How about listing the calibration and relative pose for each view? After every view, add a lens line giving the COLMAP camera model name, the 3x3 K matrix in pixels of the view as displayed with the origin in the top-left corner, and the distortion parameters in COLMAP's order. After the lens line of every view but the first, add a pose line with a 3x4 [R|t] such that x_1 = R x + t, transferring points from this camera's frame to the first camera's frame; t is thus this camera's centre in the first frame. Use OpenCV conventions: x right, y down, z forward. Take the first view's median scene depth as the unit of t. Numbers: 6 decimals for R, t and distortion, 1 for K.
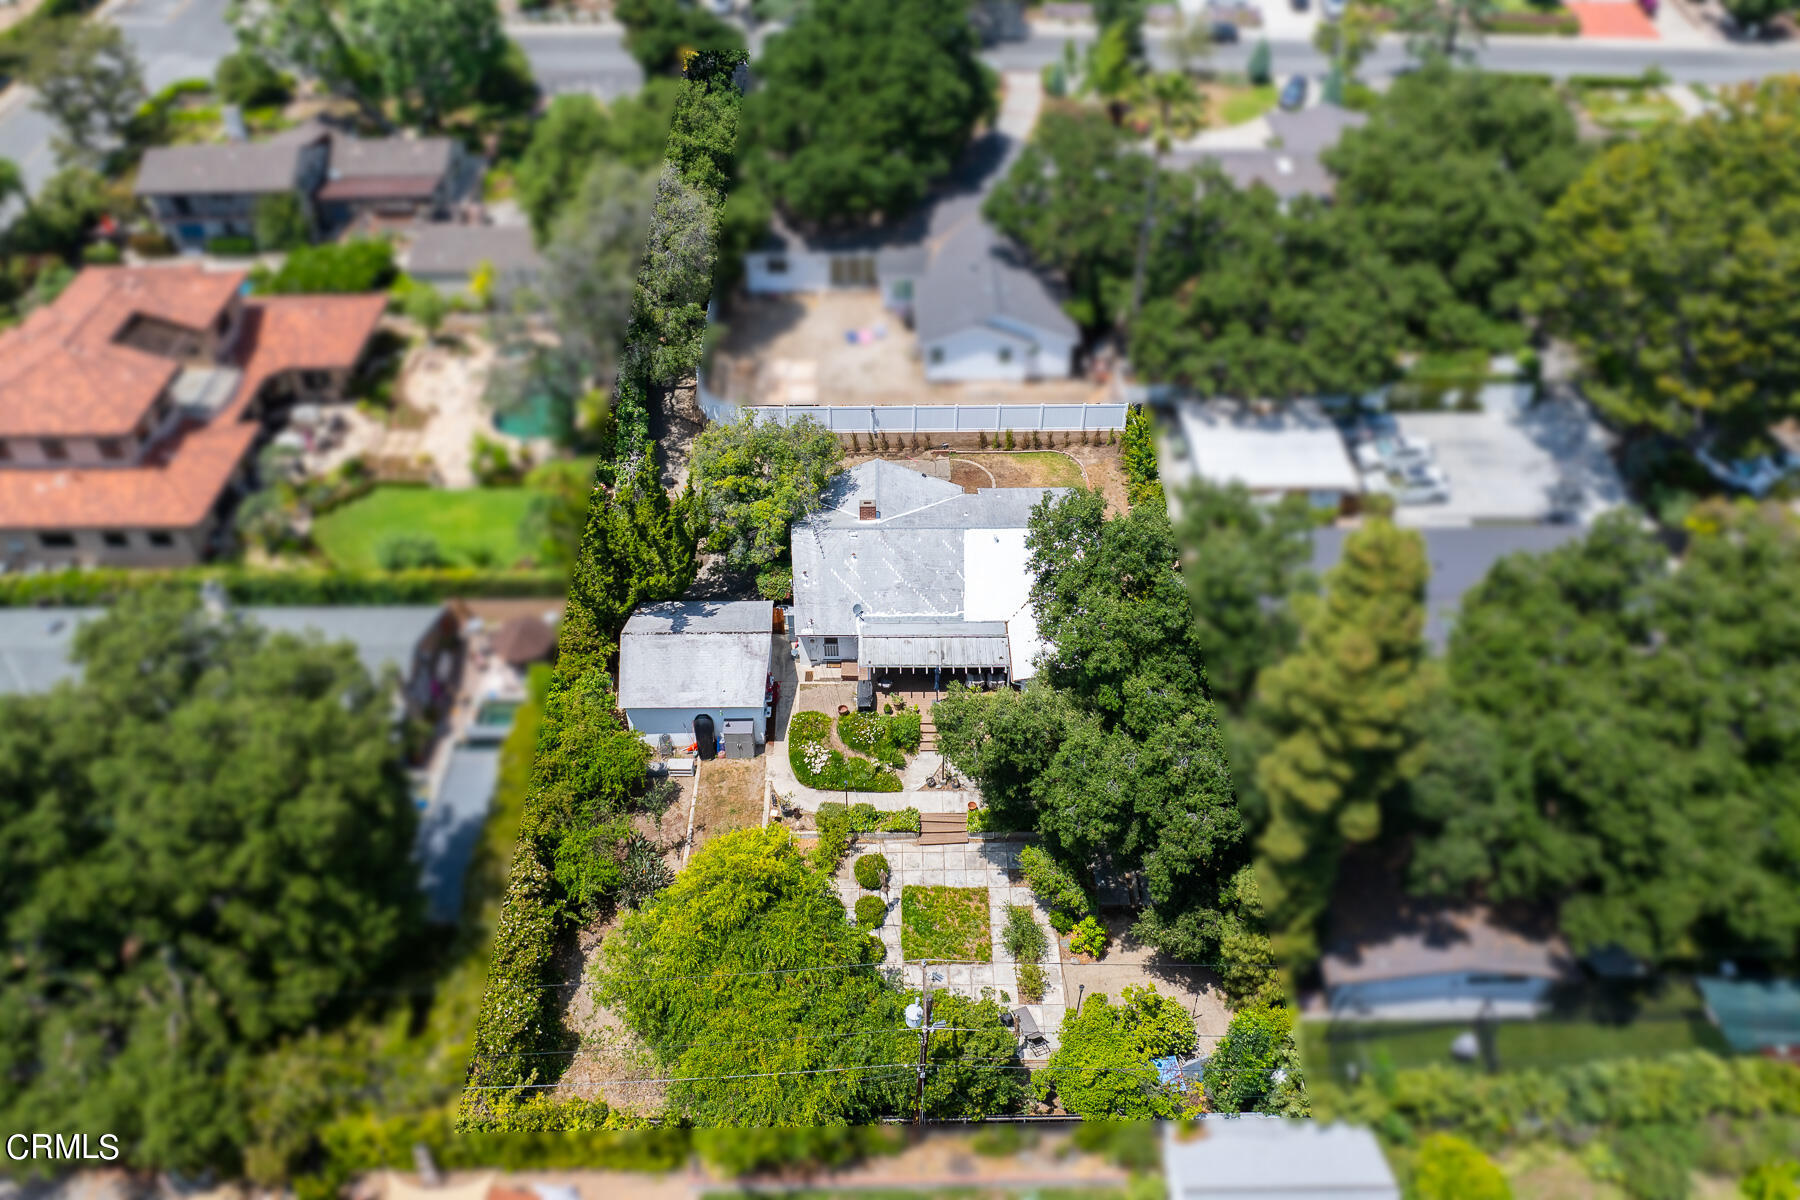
lens RADIAL K [[1271.5, 0, 900.0], [0, 1271.5, 600.0], [0, 0, 1]] dist [-0.038673, -0.001343]
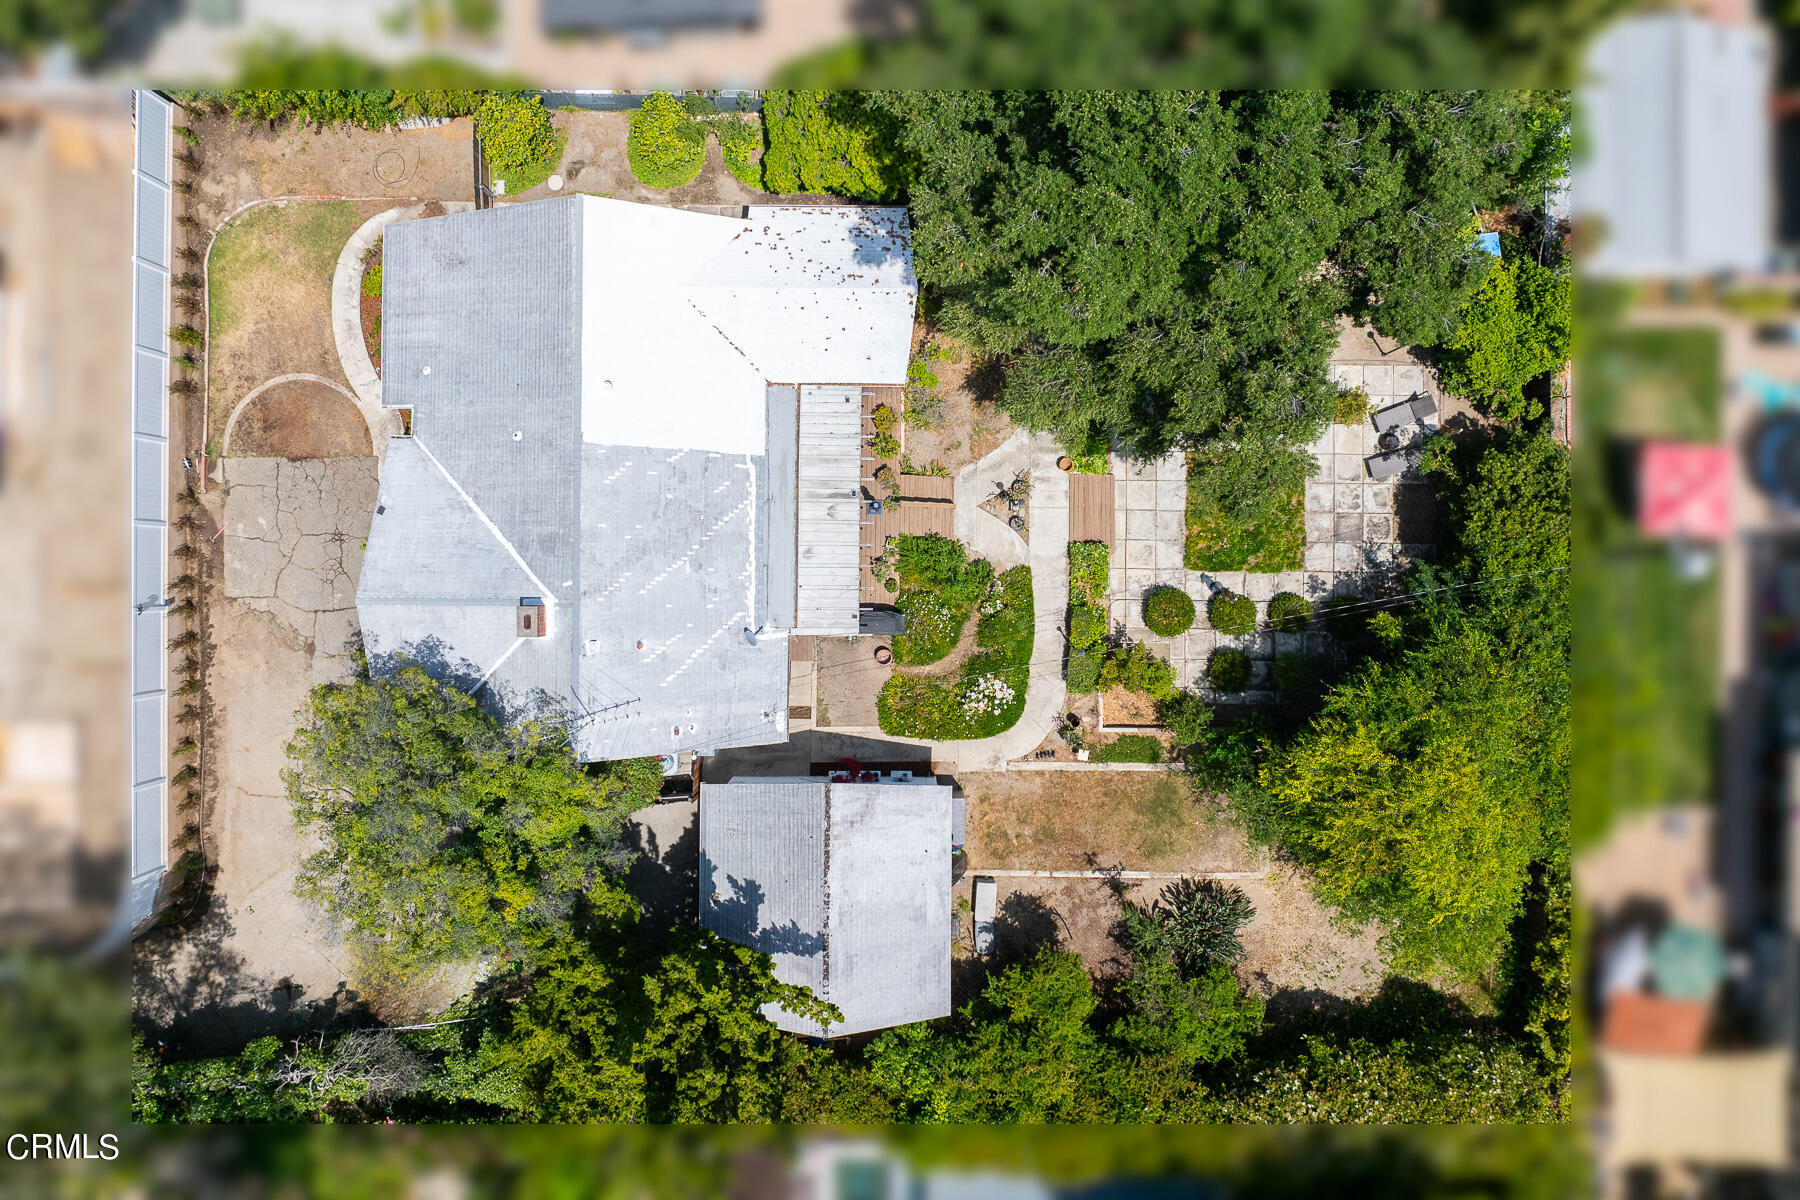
lens RADIAL K [[1387.7, 0, 914.0], [0, 1387.7, 570.1], [0, 0, 1]] dist [-0.037680, -0.007111]
pose [[0.019521, -0.999809, -0.000958, -0.000486], [0.673976, 0.012451, 0.738648, -0.394268], [-0.738495, -0.015065, 0.674091, 0.499157]]
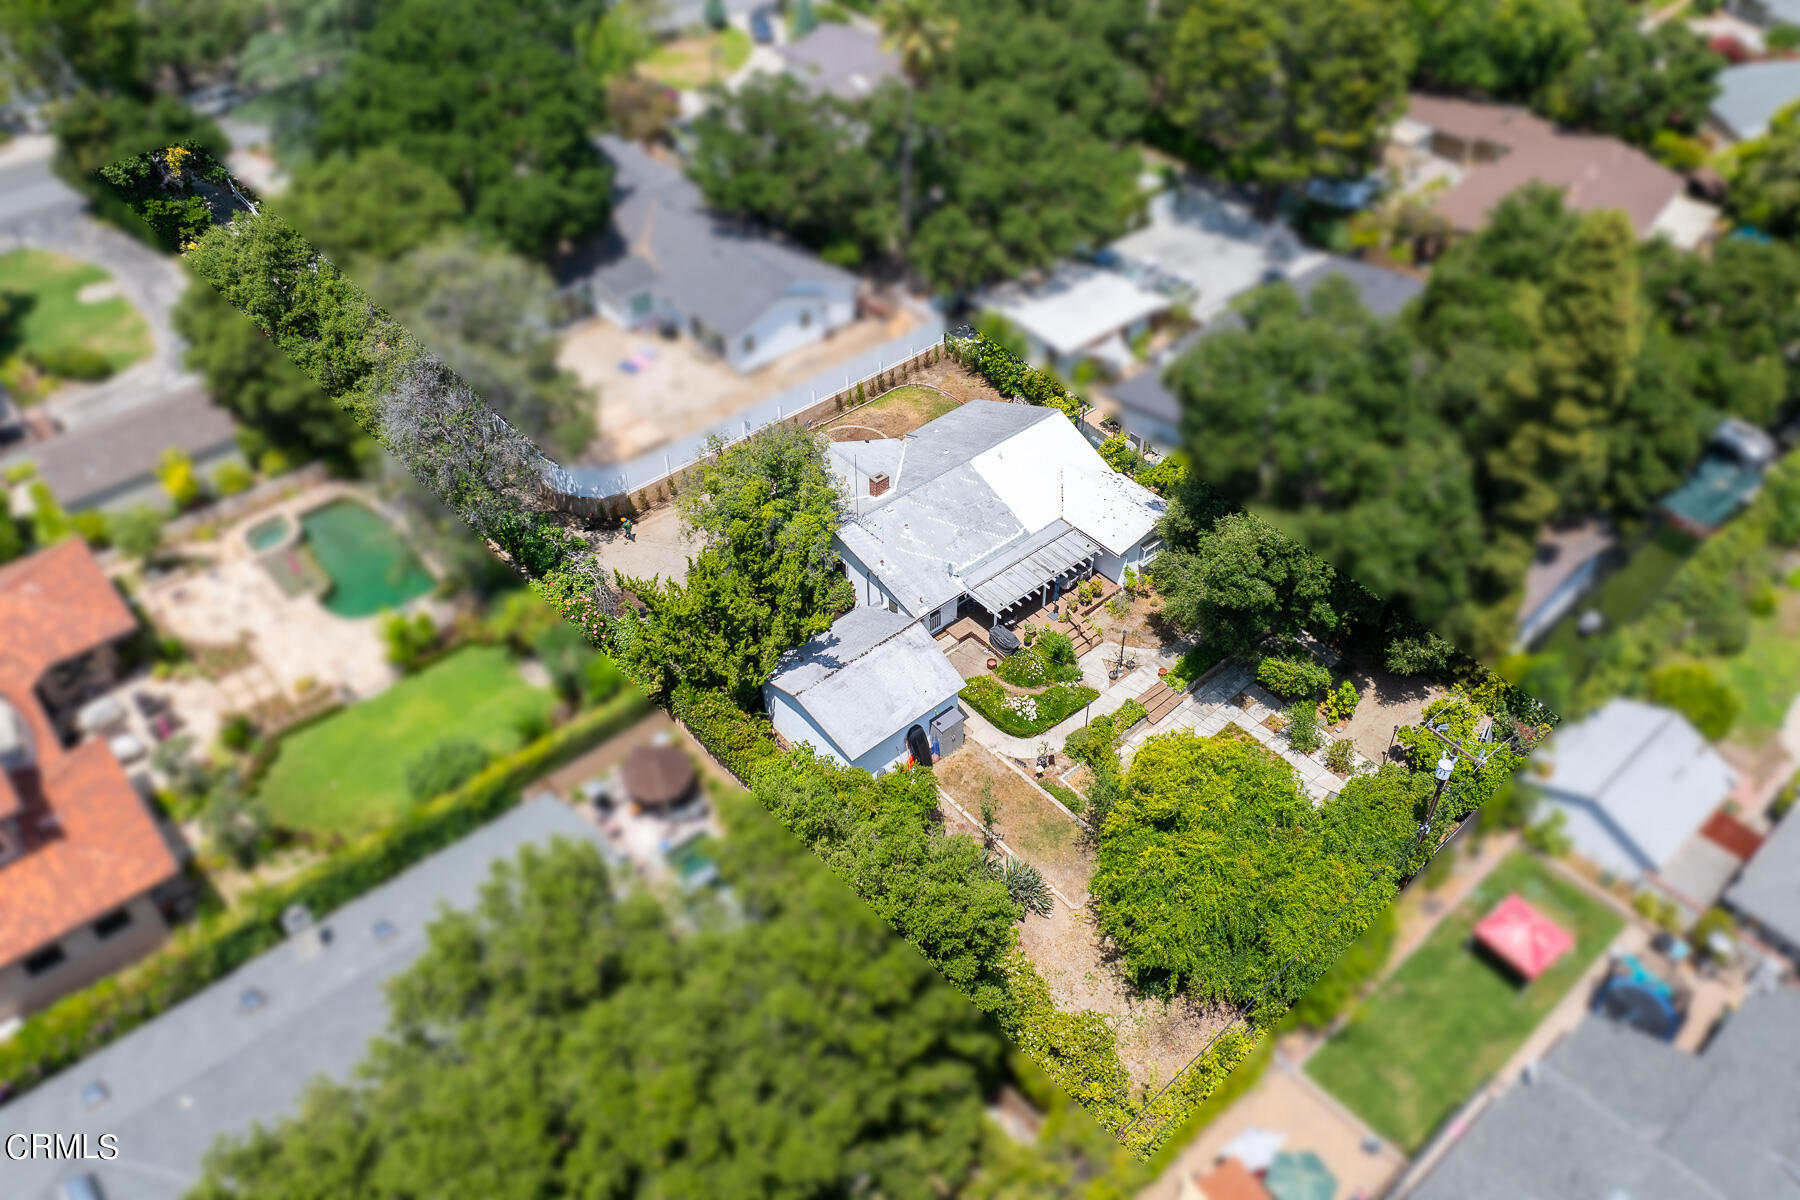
lens RADIAL K [[1387.7, 0, 914.0], [0, 1387.7, 570.1], [0, 0, 1]] dist [-0.037680, -0.007111]
pose [[0.757991, -0.429566, 0.490838, -0.560819], [0.447172, 0.890069, 0.088400, -0.095227], [-0.474853, 0.152483, 0.866754, 0.079703]]
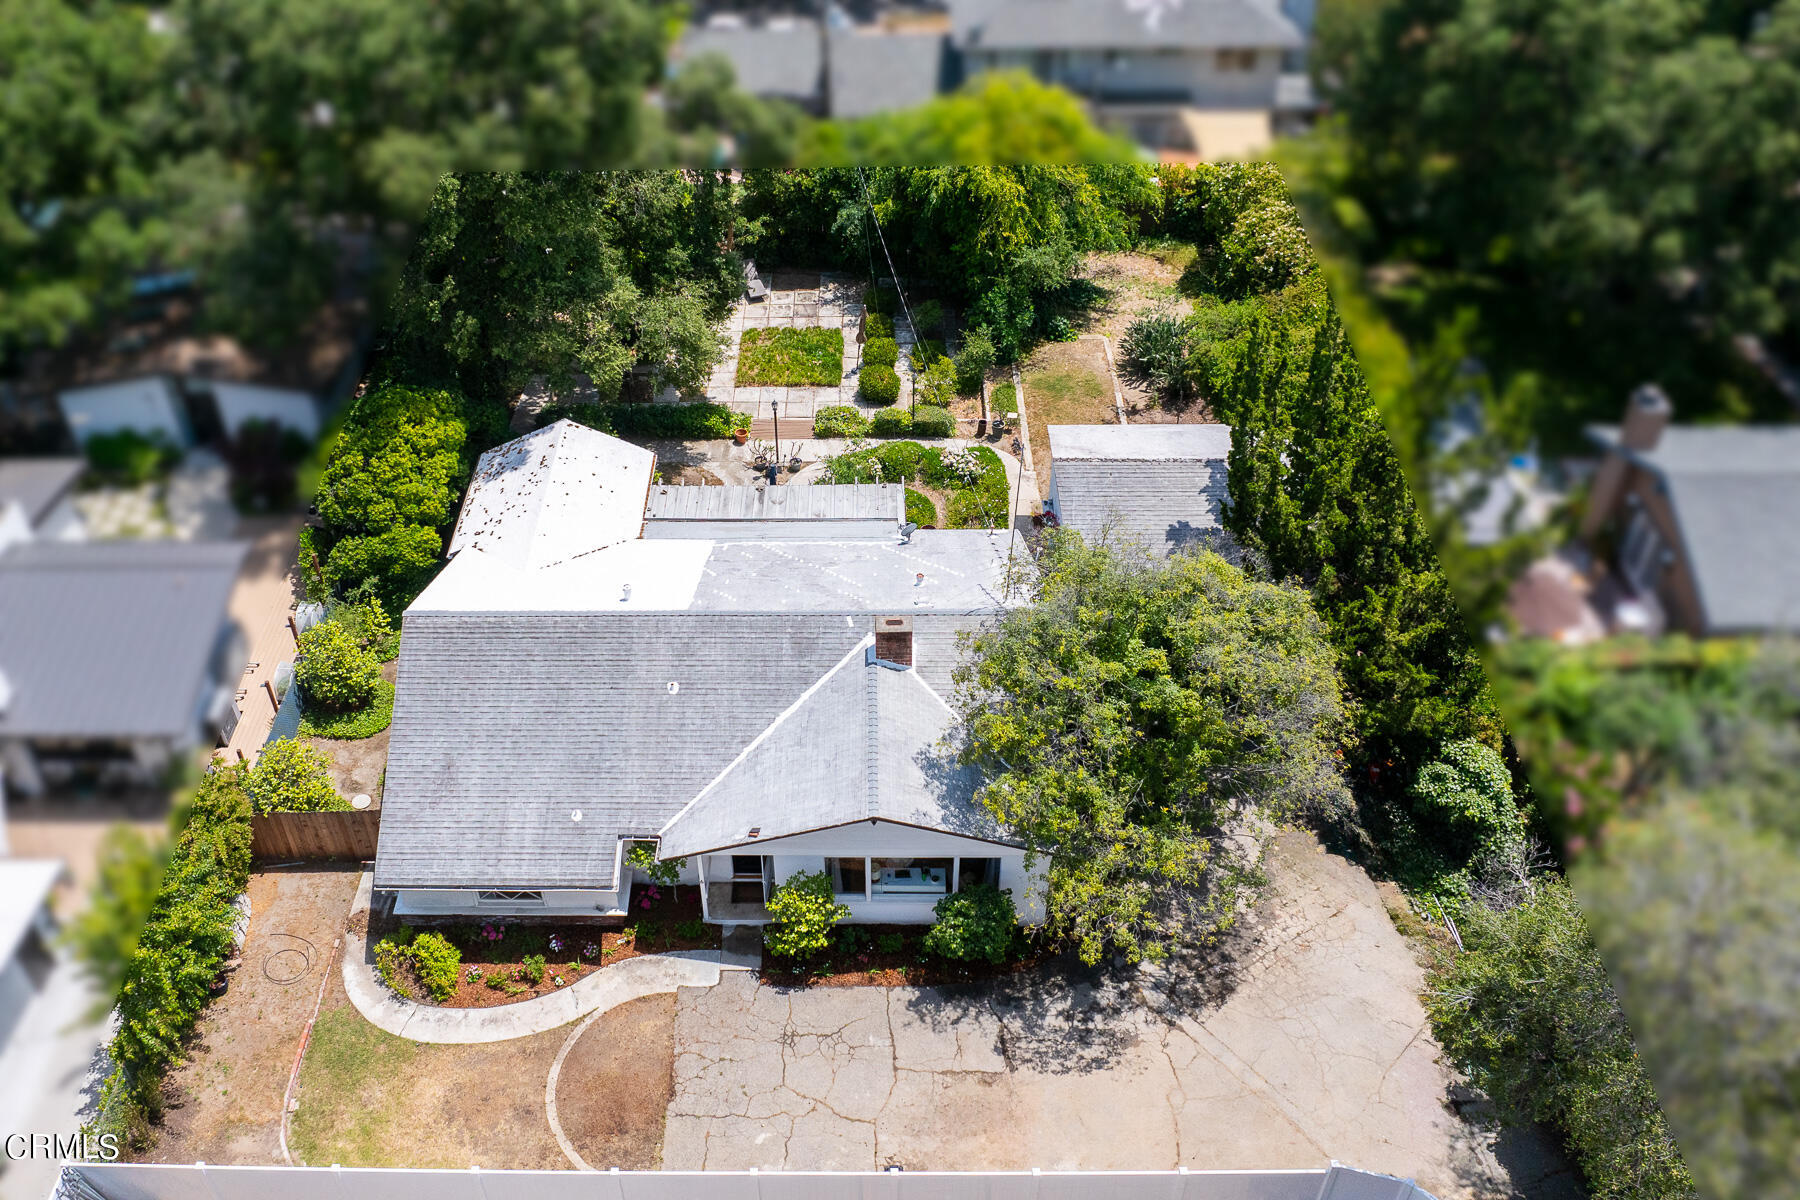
lens RADIAL K [[1510.7, 0, 847.2], [0, 1510.7, 562.4], [0, 0, 1]] dist [-0.030222, 0.001173]
pose [[-0.999739, -0.004371, 0.022421, -0.020912], [0.021789, 0.112219, 0.993445, -0.612087], [-0.006859, 0.993674, -0.112095, 1.044997]]
